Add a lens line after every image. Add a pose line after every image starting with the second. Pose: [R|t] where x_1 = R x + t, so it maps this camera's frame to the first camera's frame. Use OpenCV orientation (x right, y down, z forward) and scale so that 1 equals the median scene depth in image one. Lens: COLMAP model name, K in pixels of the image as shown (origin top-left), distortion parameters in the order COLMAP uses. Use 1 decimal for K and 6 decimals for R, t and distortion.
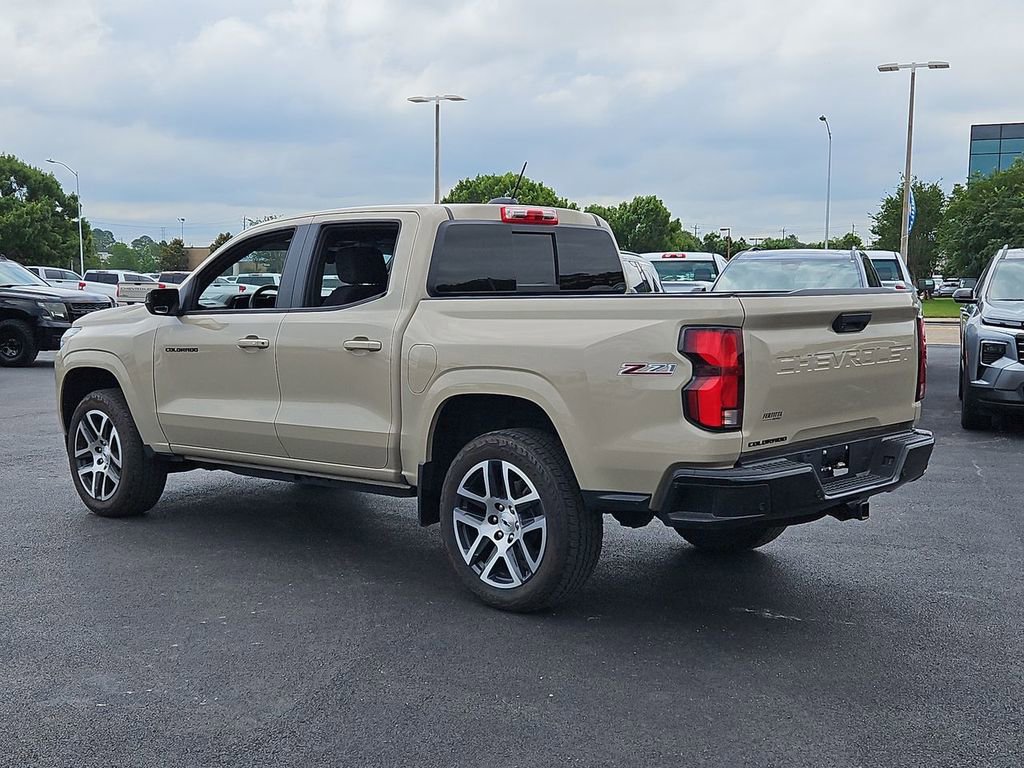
lens RADIAL K [[1291.3, 0, 510.5], [0, 1291.3, 382.3], [0, 0, 1]] dist [0.075735, -0.025421]
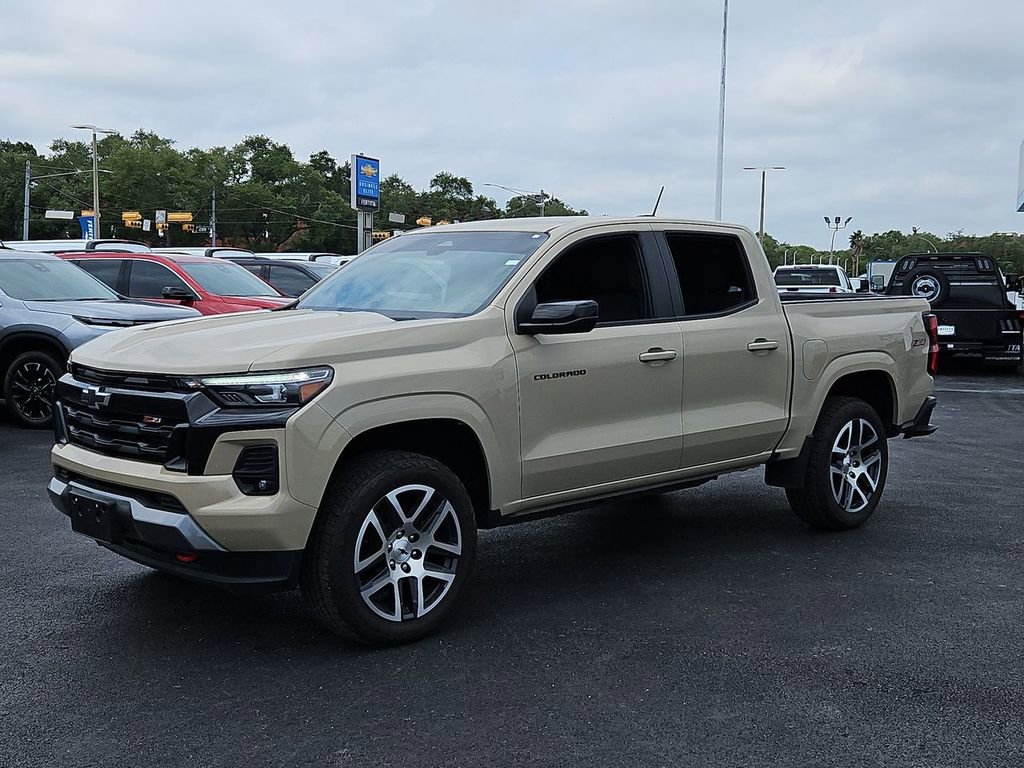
lens RADIAL K [[1264.3, 0, 558.1], [0, 1264.3, 382.5], [0, 0, 1]] dist [0.093098, -0.006796]
pose [[0.013343, -0.080691, 0.996650, -1.248857], [0.071174, 0.994287, 0.079547, -0.099861], [-0.997375, 0.069874, 0.019010, 1.185527]]
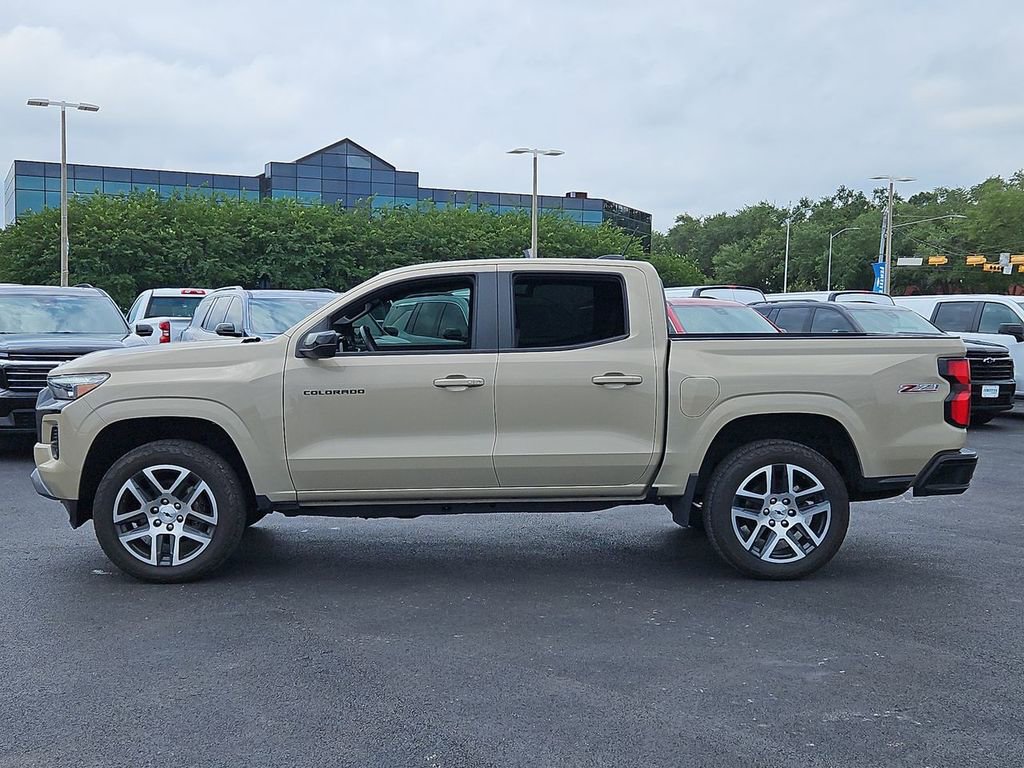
lens RADIAL K [[1285.4, 0, 499.1], [0, 1285.4, 387.7], [0, 0, 1]] dist [0.074093, -0.001373]
pose [[0.684218, -0.033319, 0.728516, -1.050909], [0.046822, 0.998902, 0.001710, -0.029060], [-0.727773, 0.032941, 0.685027, 0.292917]]
